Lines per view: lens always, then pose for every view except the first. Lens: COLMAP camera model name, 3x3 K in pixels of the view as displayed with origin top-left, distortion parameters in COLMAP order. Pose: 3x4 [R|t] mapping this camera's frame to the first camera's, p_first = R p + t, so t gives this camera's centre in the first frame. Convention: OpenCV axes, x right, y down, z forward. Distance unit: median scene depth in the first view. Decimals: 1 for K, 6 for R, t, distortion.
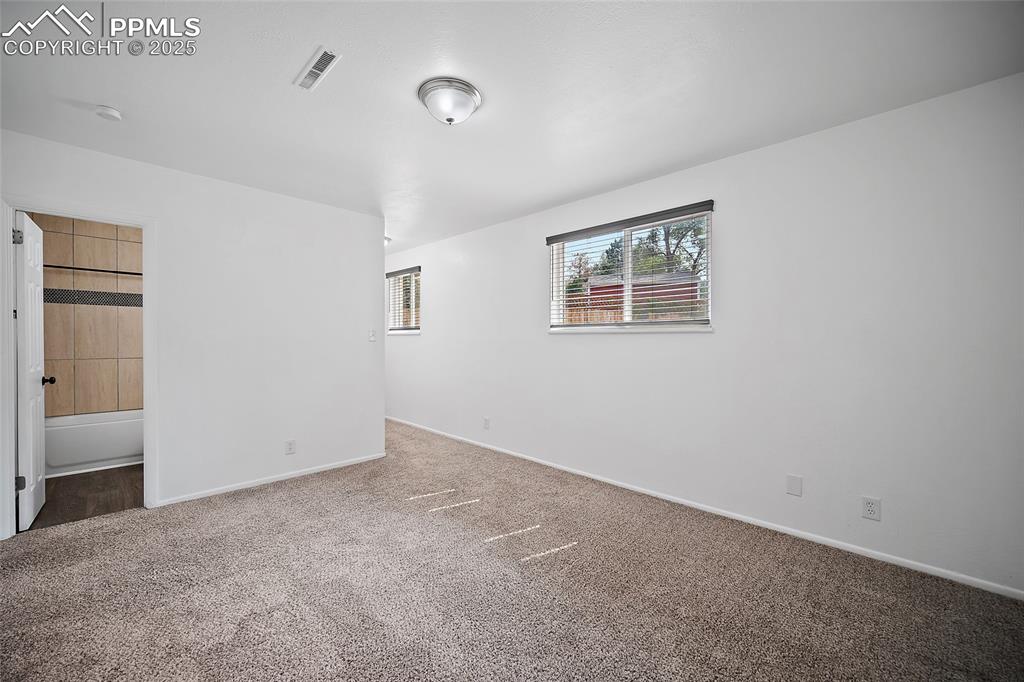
lens RADIAL K [[409.4, 0, 518.4], [0, 409.4, 337.3], [0, 0, 1]] dist [-0.003615, 0.000474]
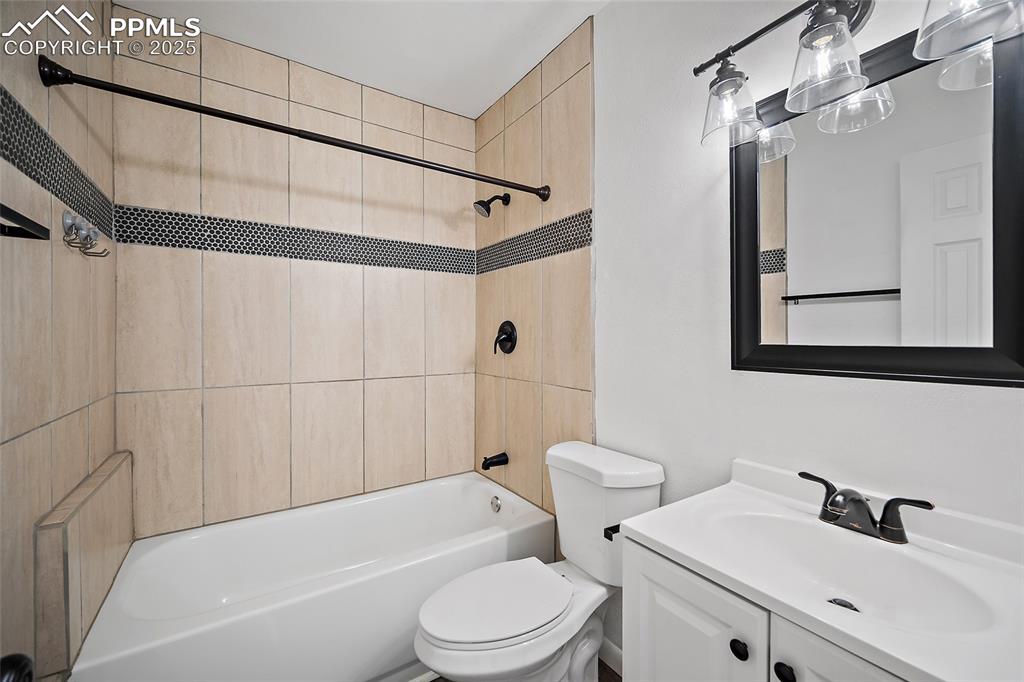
lens RADIAL K [[409.4, 0, 505.8], [0, 409.4, 337.9], [0, 0, 1]] dist [-0.003615, 0.000474]
pose [[0.982776, -0.002221, -0.184787, -0.713930], [0.002609, 0.999995, 0.001856, 0.004452], [0.184782, -0.002307, 0.982777, 0.653416]]
